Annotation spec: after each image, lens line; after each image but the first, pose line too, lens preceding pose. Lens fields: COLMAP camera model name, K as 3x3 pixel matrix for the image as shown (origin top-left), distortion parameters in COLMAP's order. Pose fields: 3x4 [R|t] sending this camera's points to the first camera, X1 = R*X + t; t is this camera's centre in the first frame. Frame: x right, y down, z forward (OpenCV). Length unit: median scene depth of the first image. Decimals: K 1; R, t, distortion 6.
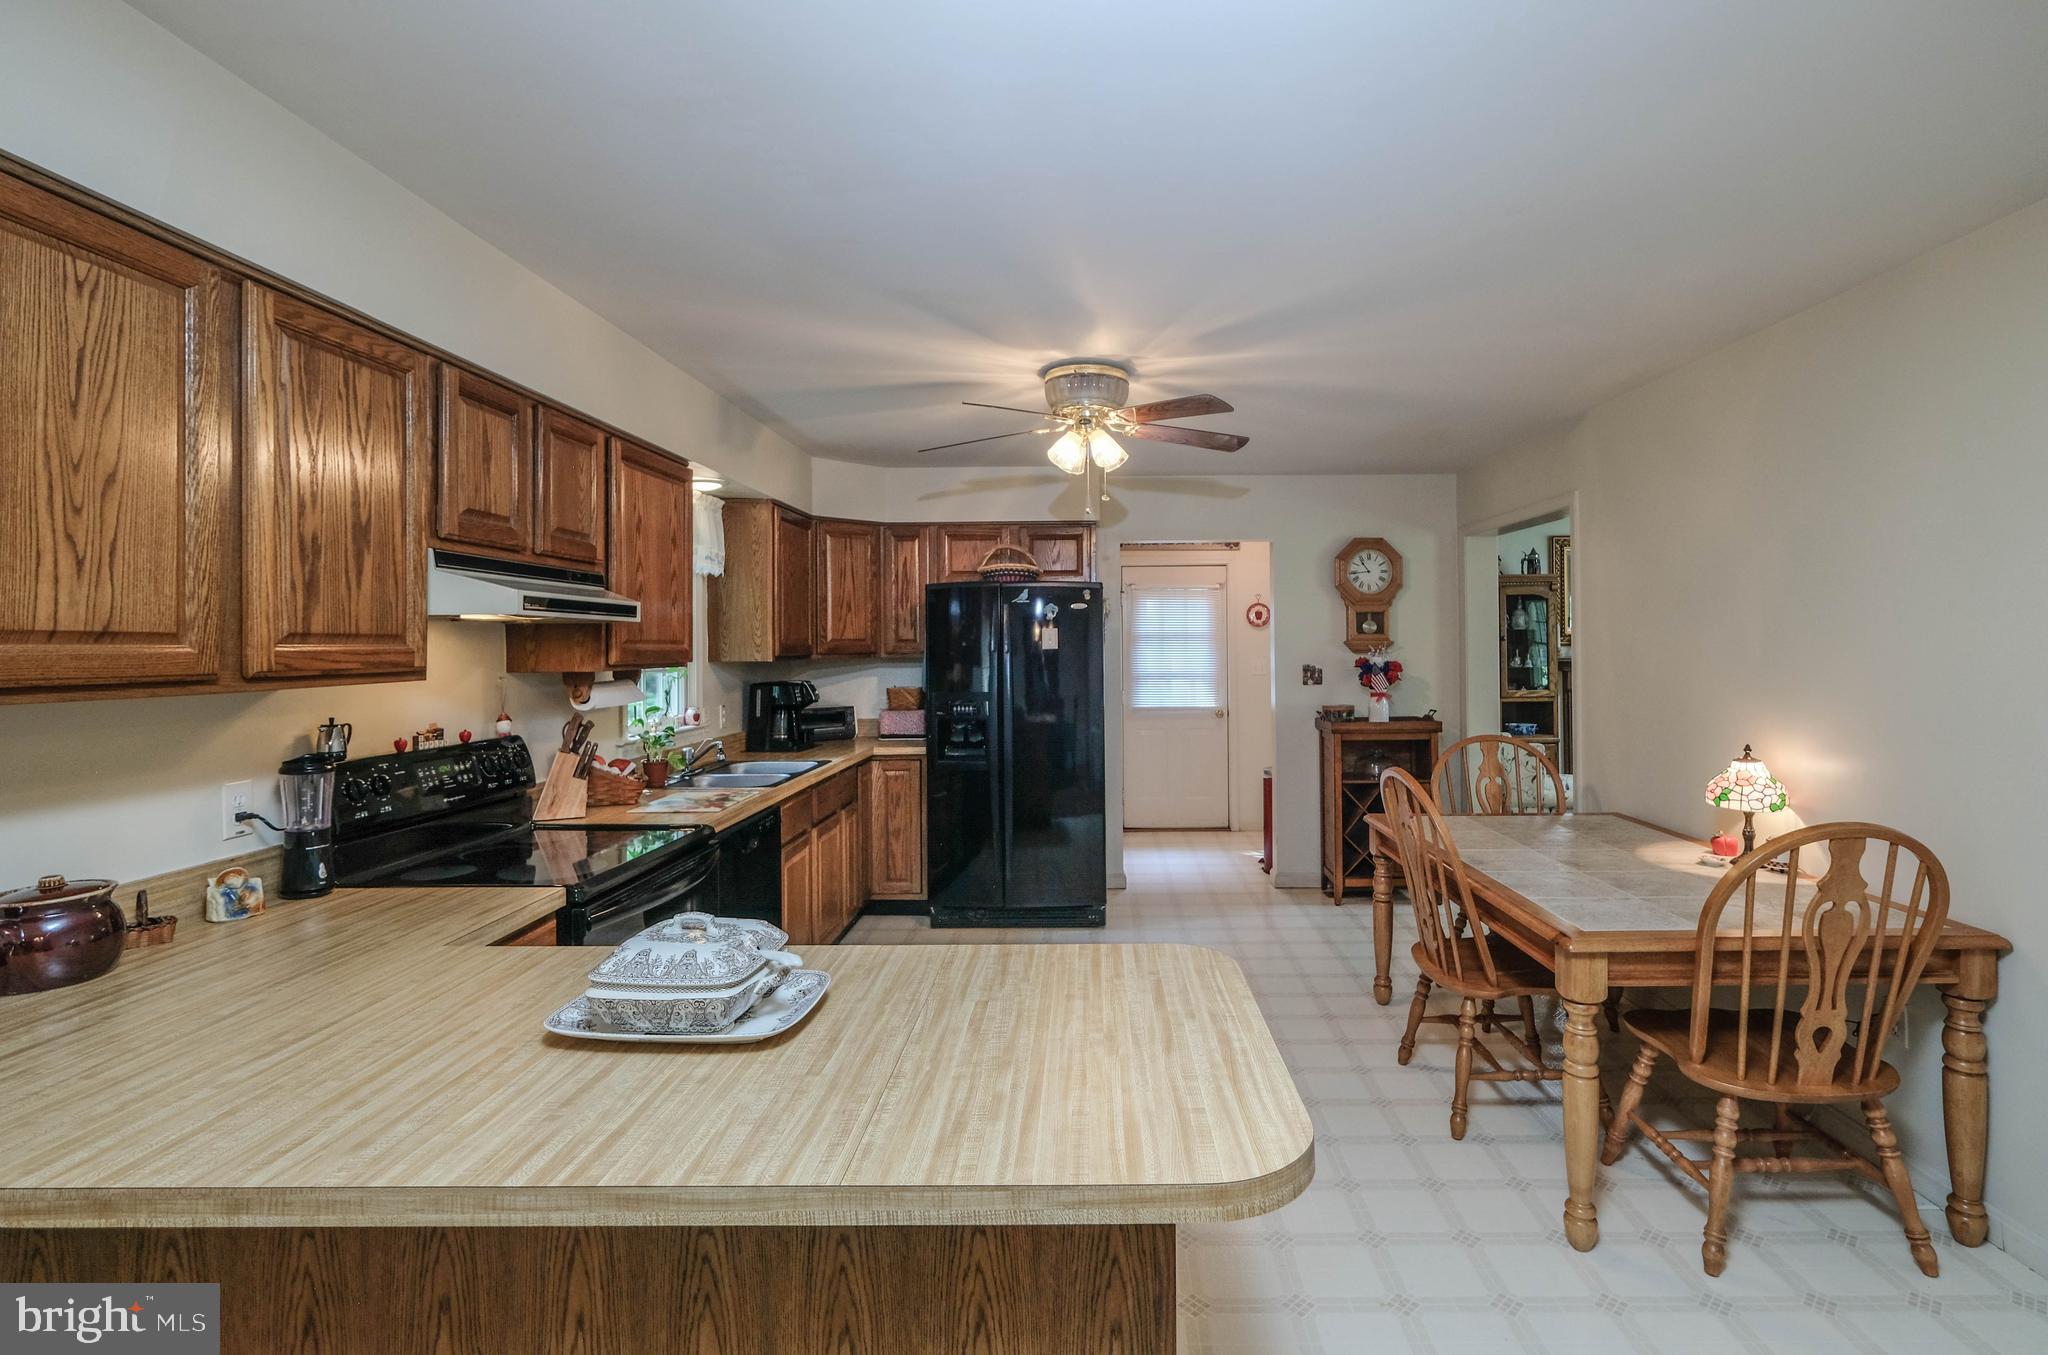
lens RADIAL K [[931.0, 0, 1075.0], [0, 931.0, 636.6], [0, 0, 1]] dist [-0.004040, -0.000648]
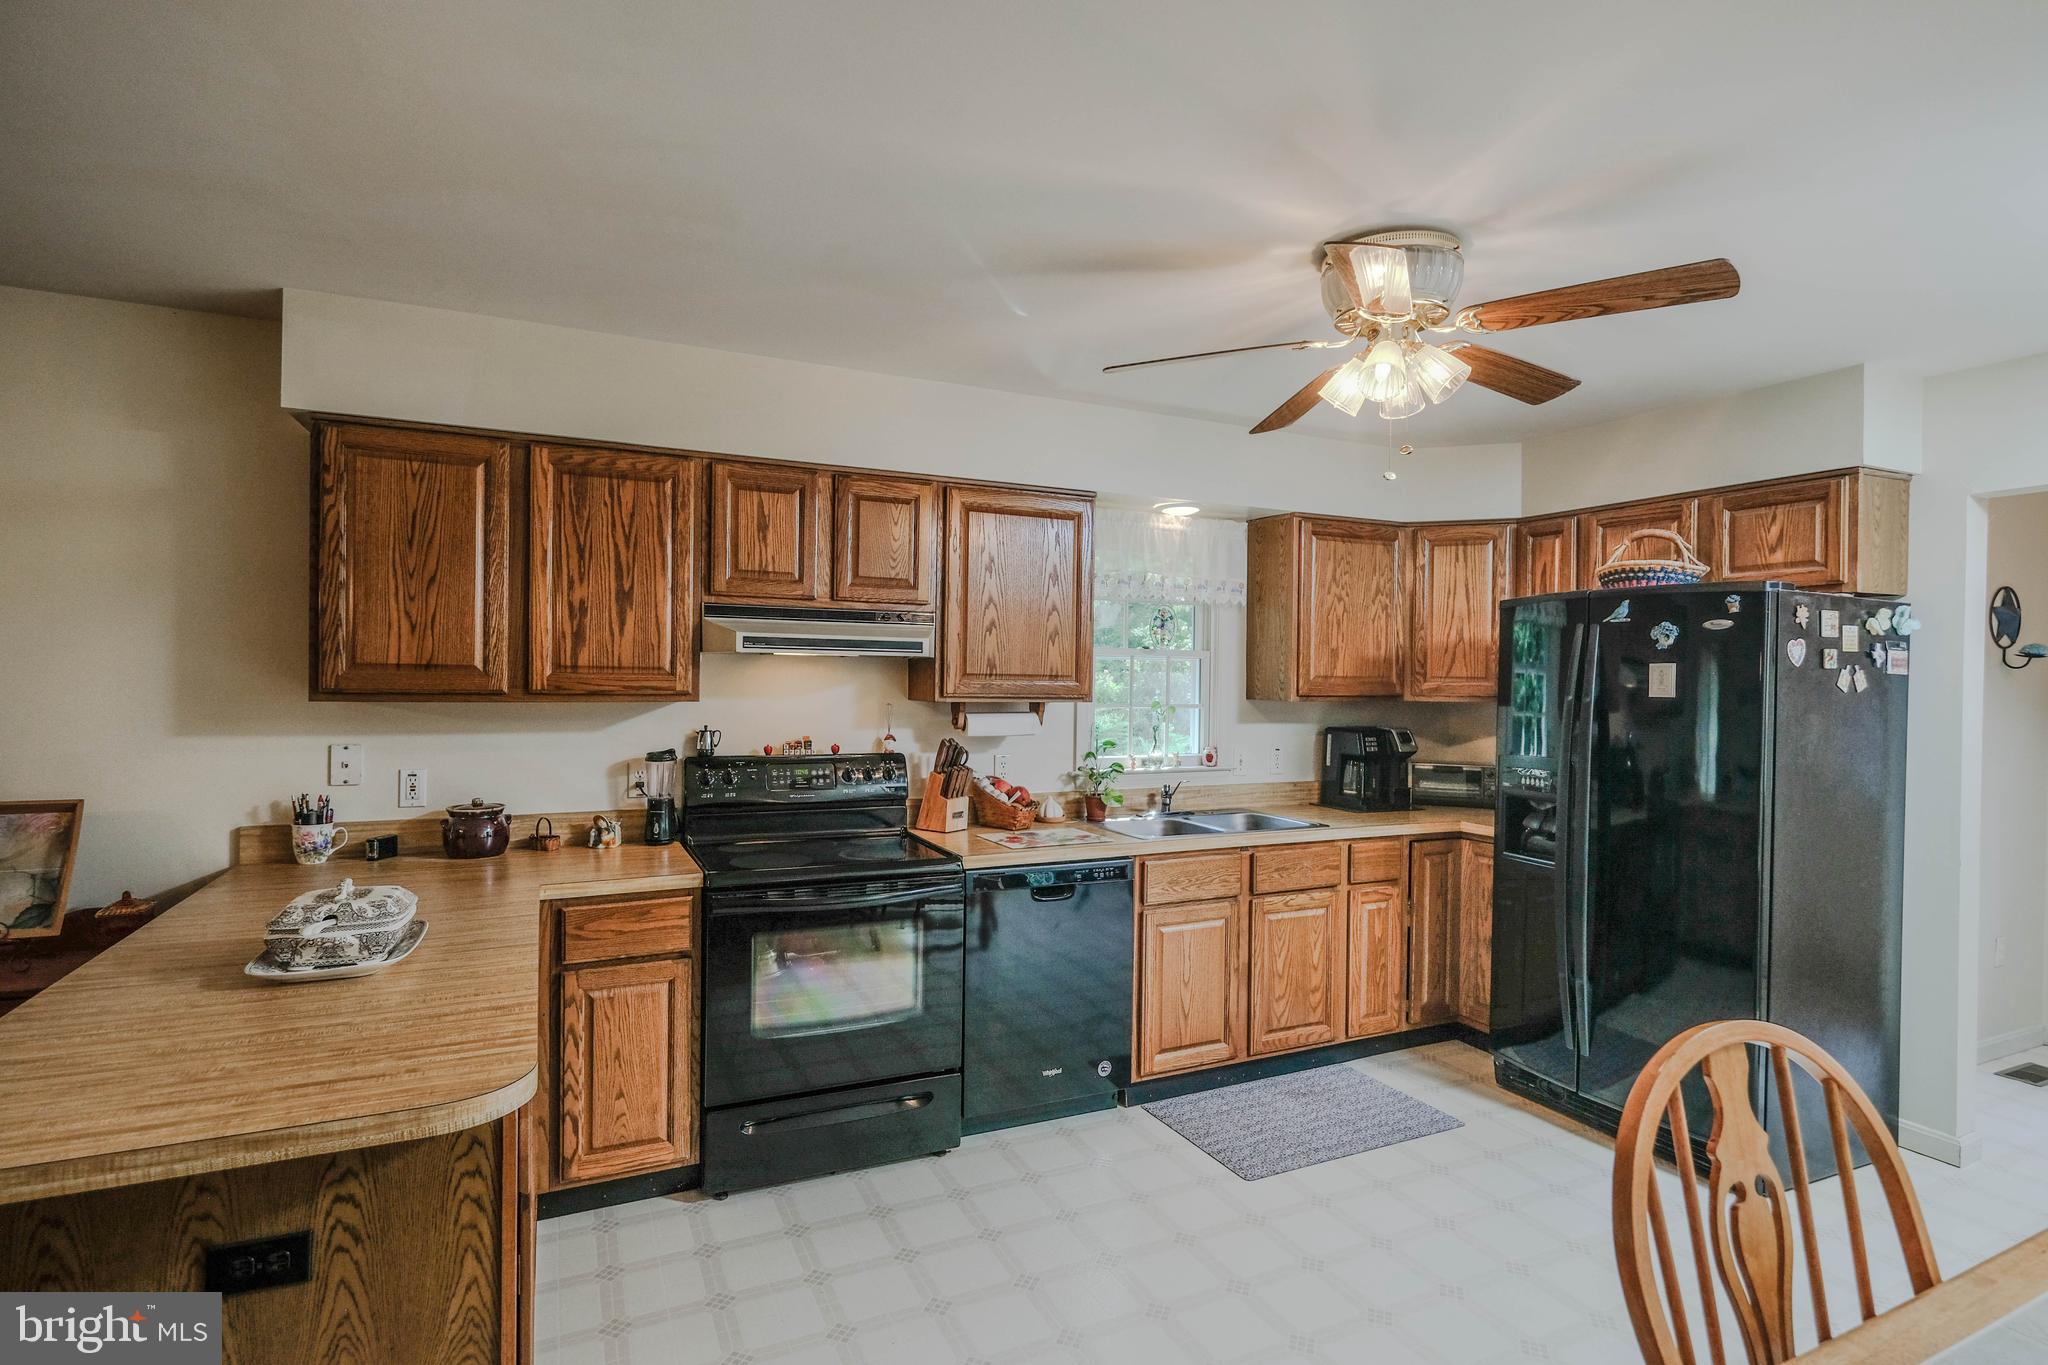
lens RADIAL K [[997.6, 0, 1022.4], [0, 997.6, 683.4], [0, 0, 1]] dist [0.003091, -0.000121]
pose [[0.453424, 0.020423, -0.891061, 0.757105], [-0.008476, 0.999791, 0.018602, -0.008974], [0.891254, -0.000882, 0.453503, 0.717605]]
